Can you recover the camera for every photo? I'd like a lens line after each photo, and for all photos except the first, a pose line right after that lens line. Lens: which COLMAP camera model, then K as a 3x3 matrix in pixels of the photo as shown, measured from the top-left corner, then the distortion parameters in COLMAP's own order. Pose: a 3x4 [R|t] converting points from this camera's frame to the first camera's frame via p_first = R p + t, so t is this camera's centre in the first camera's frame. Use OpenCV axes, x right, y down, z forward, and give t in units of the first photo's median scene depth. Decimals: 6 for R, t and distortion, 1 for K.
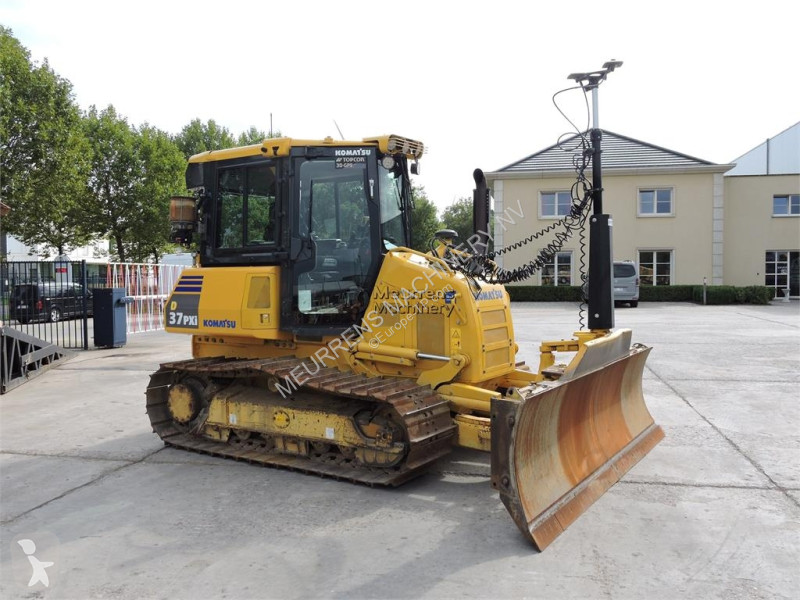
lens RADIAL K [[701.1, 0, 400.0], [0, 701.1, 300.0], [0, 0, 1]] dist [-0.007707, -0.010974]
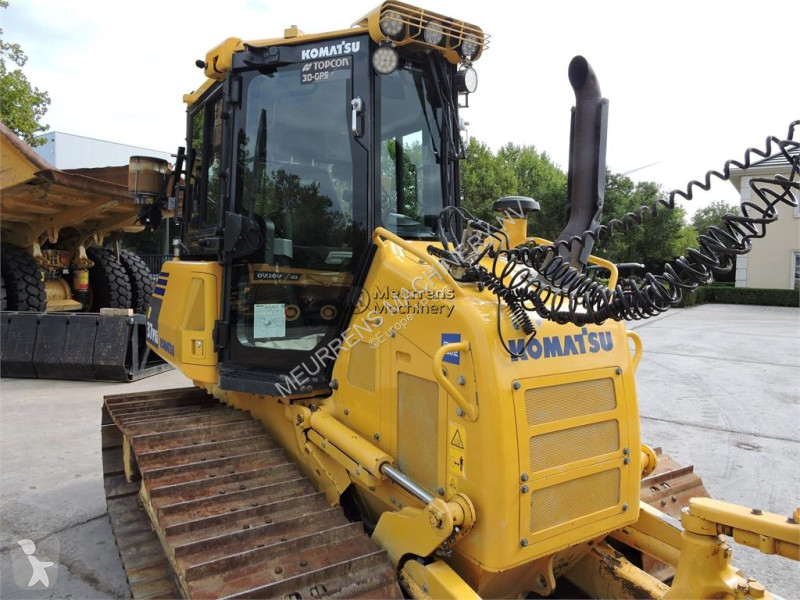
lens RADIAL K [[570.7, 0, 402.0], [0, 570.7, 297.9], [0, 0, 1]] dist [0.004539, -0.000723]
pose [[0.916838, 0.049979, -0.396119, 0.163033], [-0.043474, 0.998732, 0.025389, -0.037058], [0.396886, -0.006057, 0.917848, 0.624052]]
